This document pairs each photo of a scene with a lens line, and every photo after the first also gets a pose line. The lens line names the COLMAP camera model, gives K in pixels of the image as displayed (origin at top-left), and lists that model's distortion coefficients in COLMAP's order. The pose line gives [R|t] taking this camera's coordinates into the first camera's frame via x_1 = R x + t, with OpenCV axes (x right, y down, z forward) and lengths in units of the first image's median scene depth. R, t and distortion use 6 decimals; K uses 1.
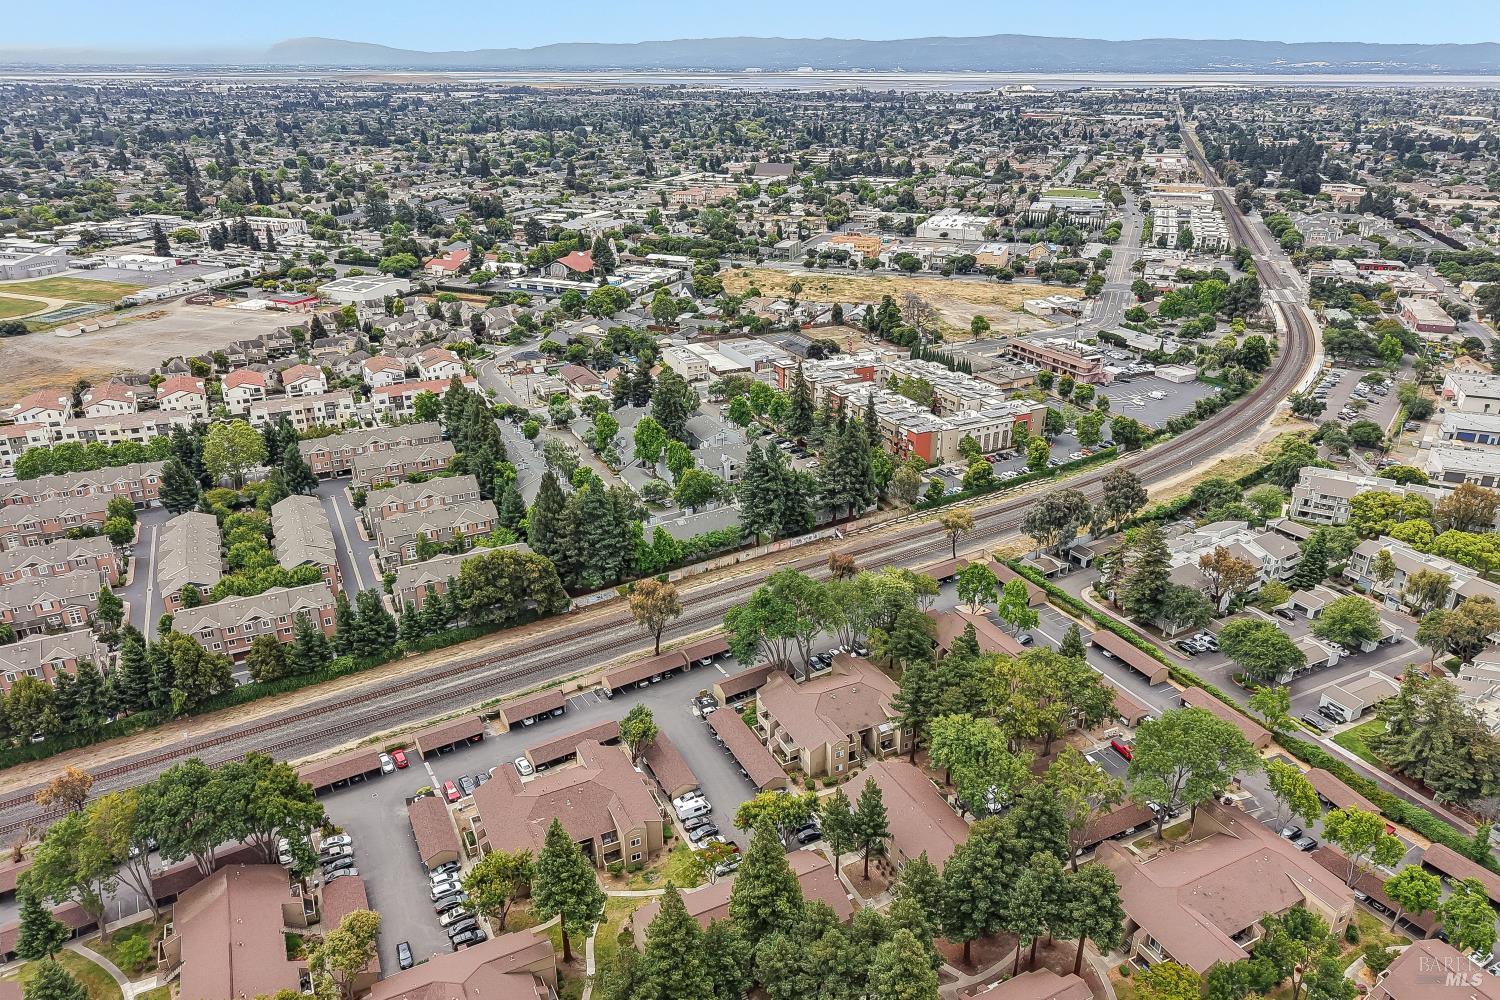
lens RADIAL K [[998.9, 0, 754.9], [0, 998.9, 497.9], [0, 0, 1]] dist [0.028668, -0.029704]
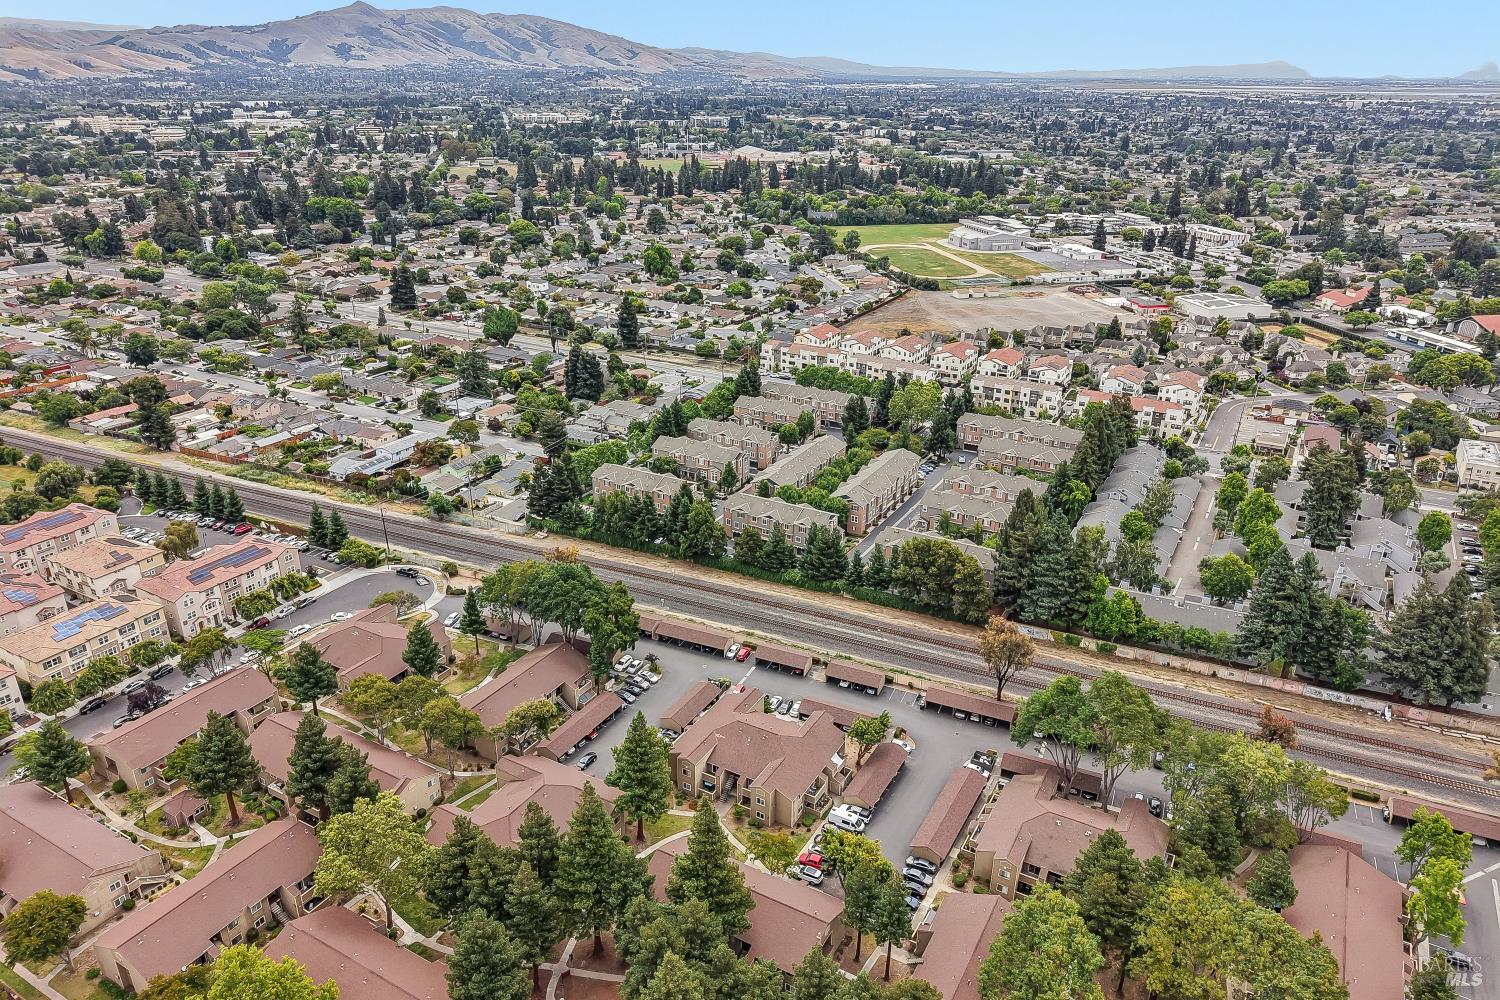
lens RADIAL K [[998.9, 0, 751.7], [0, 998.9, 504.0], [0, 0, 1]] dist [0.028668, -0.029704]
pose [[0.547220, 0.331033, -0.768744, 0.346463], [-0.335770, 0.928142, 0.160659, -0.068538], [0.766687, 0.170205, 0.619049, 0.165025]]
